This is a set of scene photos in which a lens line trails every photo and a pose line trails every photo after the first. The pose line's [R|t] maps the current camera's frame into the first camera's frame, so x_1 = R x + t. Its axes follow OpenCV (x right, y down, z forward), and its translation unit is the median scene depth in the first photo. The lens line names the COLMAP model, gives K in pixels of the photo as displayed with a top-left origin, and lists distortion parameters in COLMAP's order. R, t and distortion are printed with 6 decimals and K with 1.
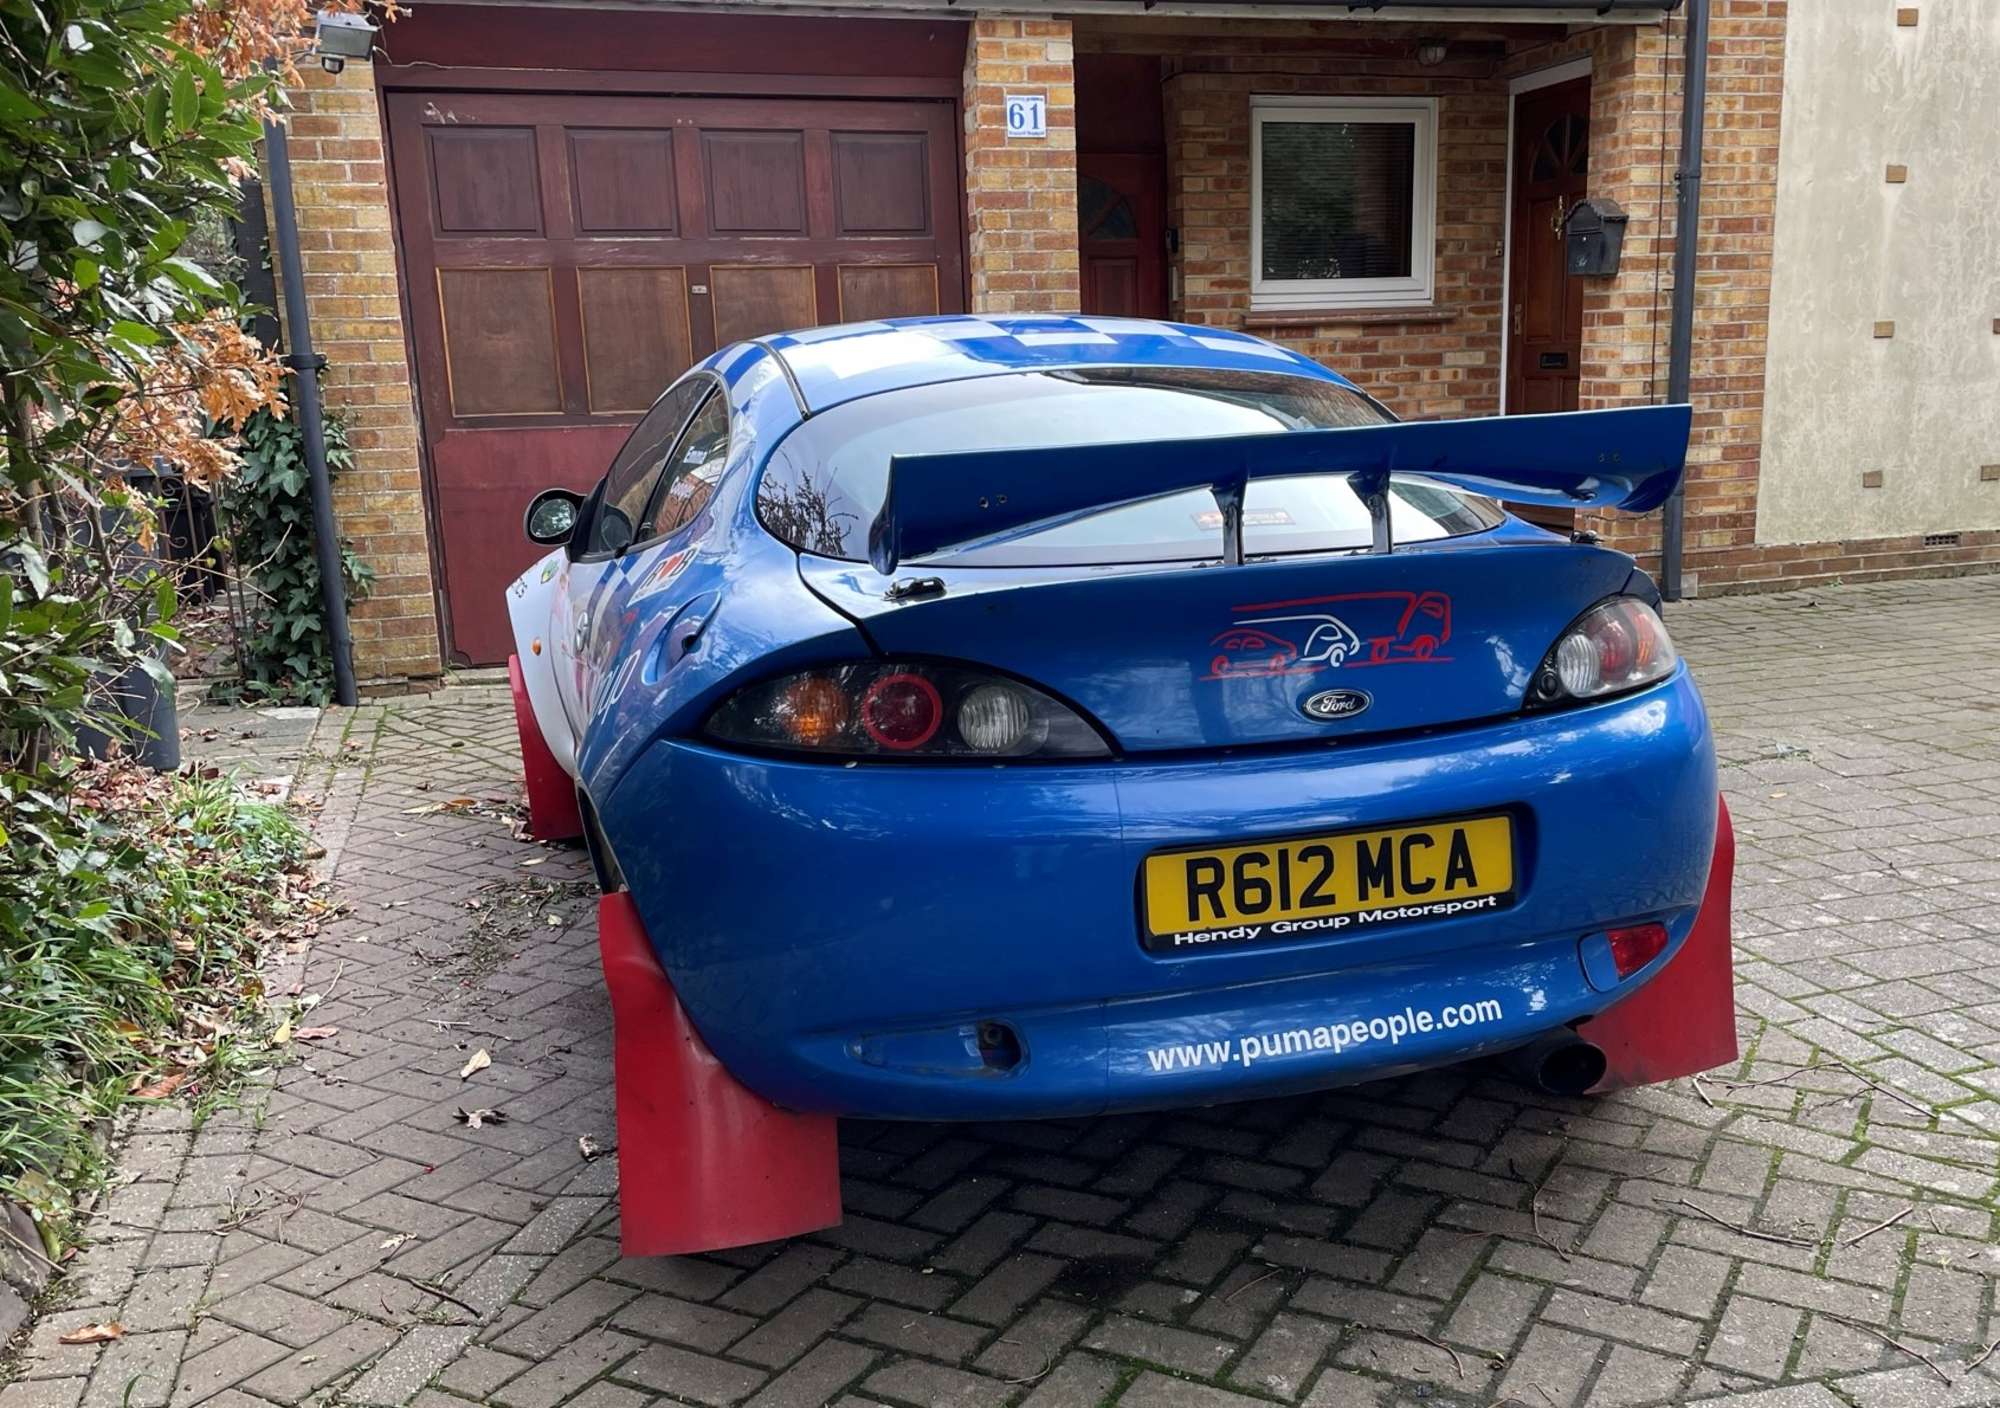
lens RADIAL K [[1858.1, 0, 1085.9], [0, 1858.1, 749.1], [0, 0, 1]] dist [0.050914, -0.002620]
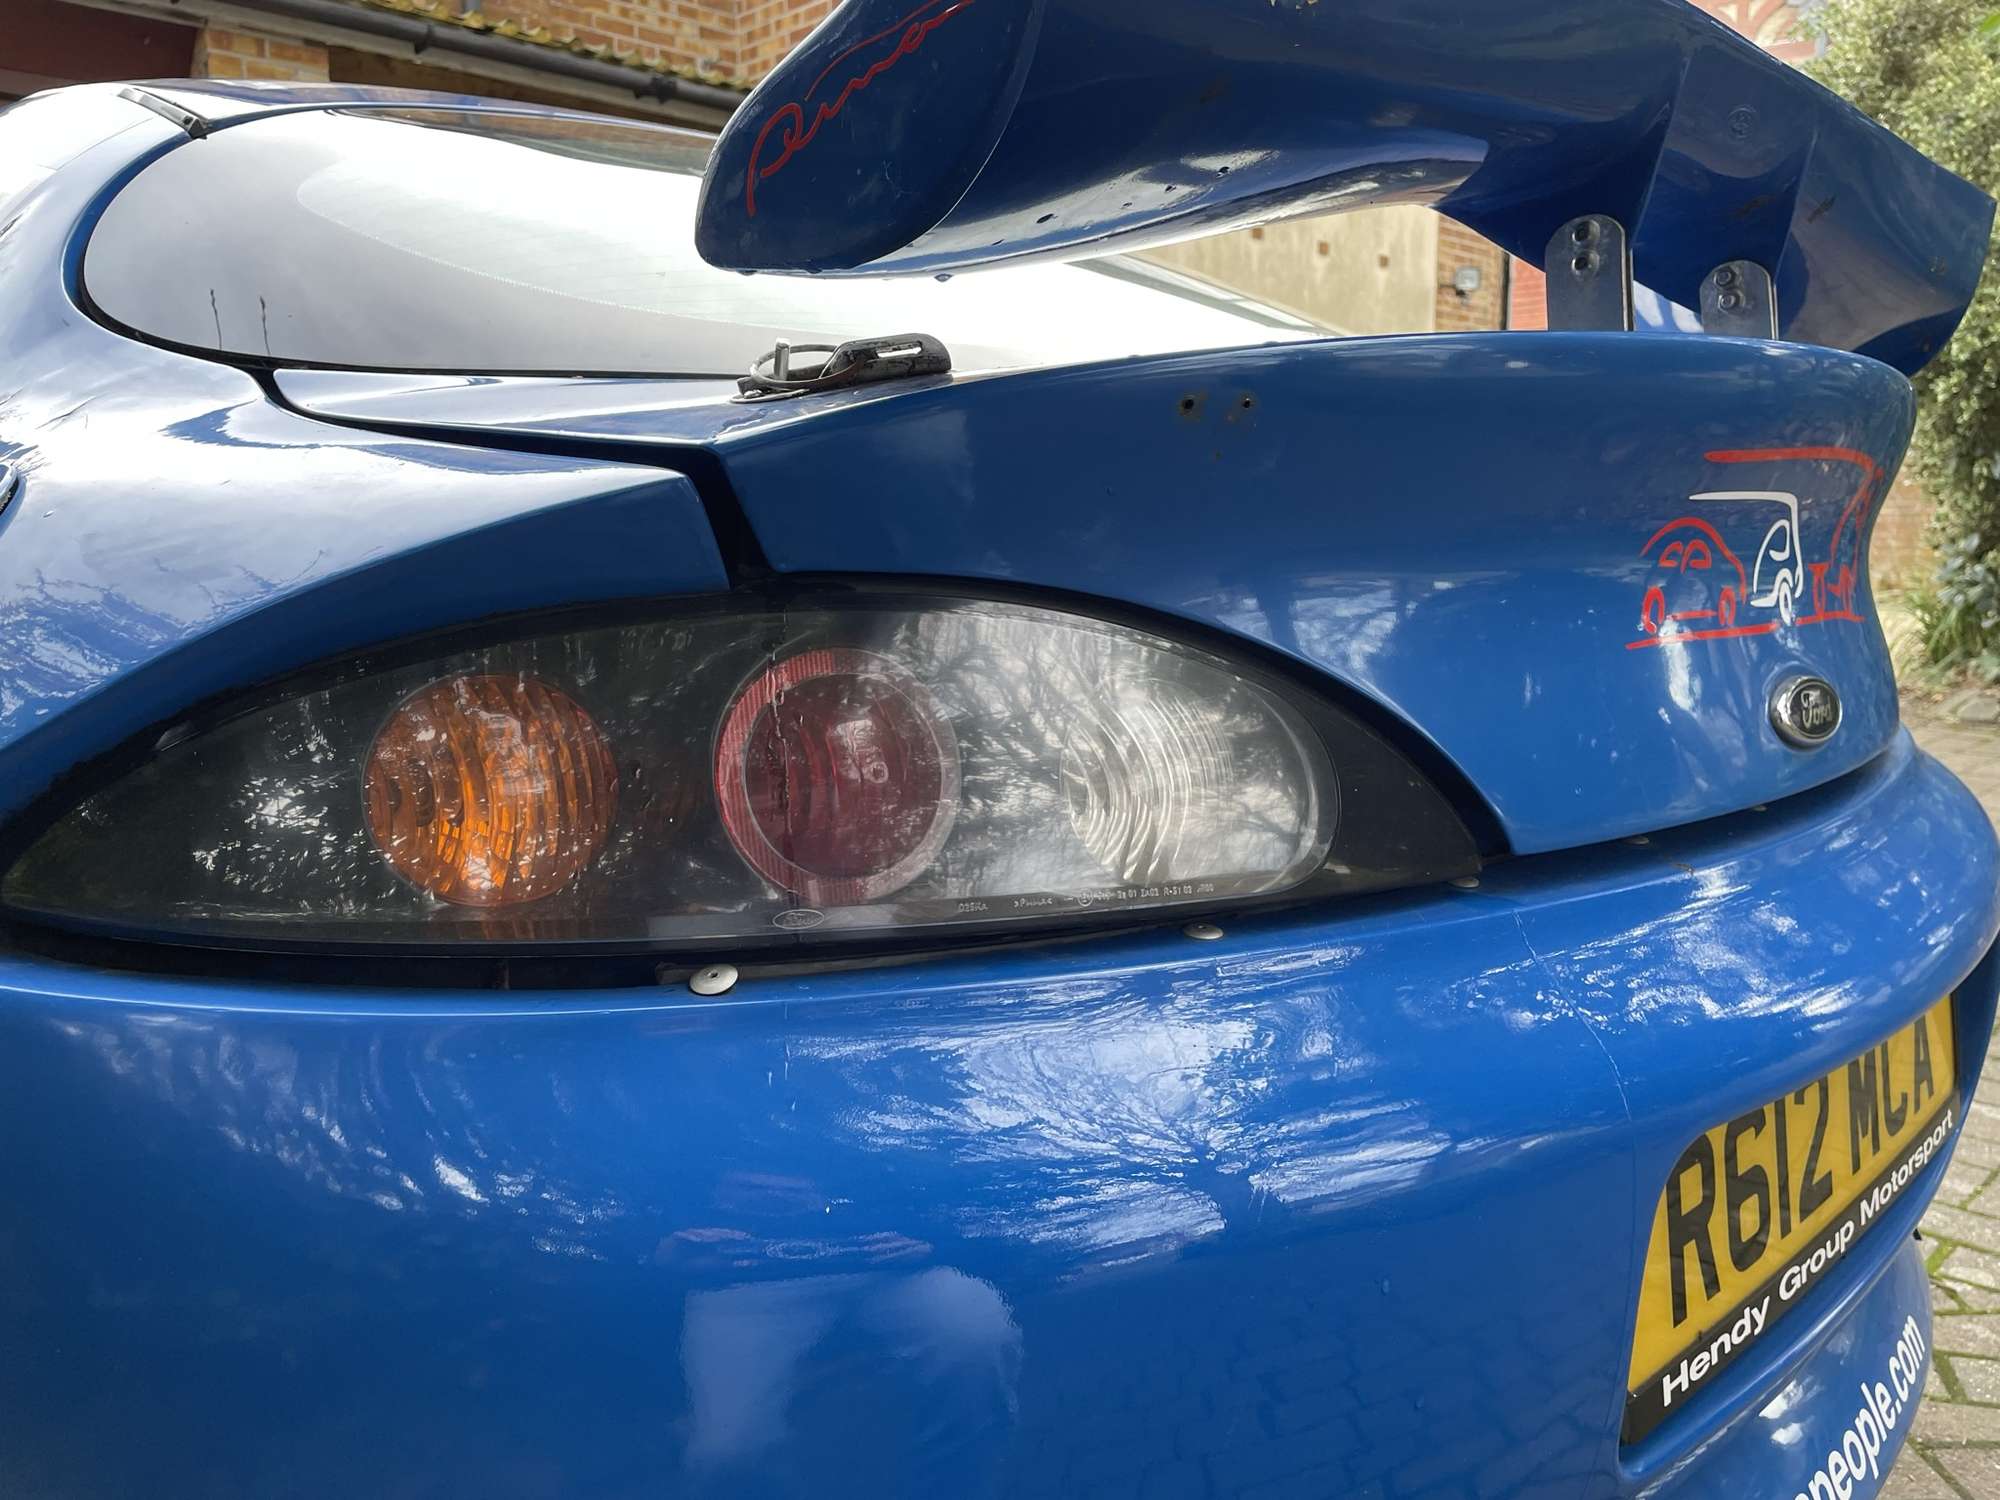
lens RADIAL K [[1531.8, 0, 1004.9], [0, 1531.8, 750.0], [0, 0, 1]] dist [0.072564, -0.117887]
pose [[0.892980, -0.039704, 0.448342, -0.181796], [0.075098, 0.995282, -0.061436, -0.007774], [-0.443787, 0.088531, 0.891748, 0.768875]]
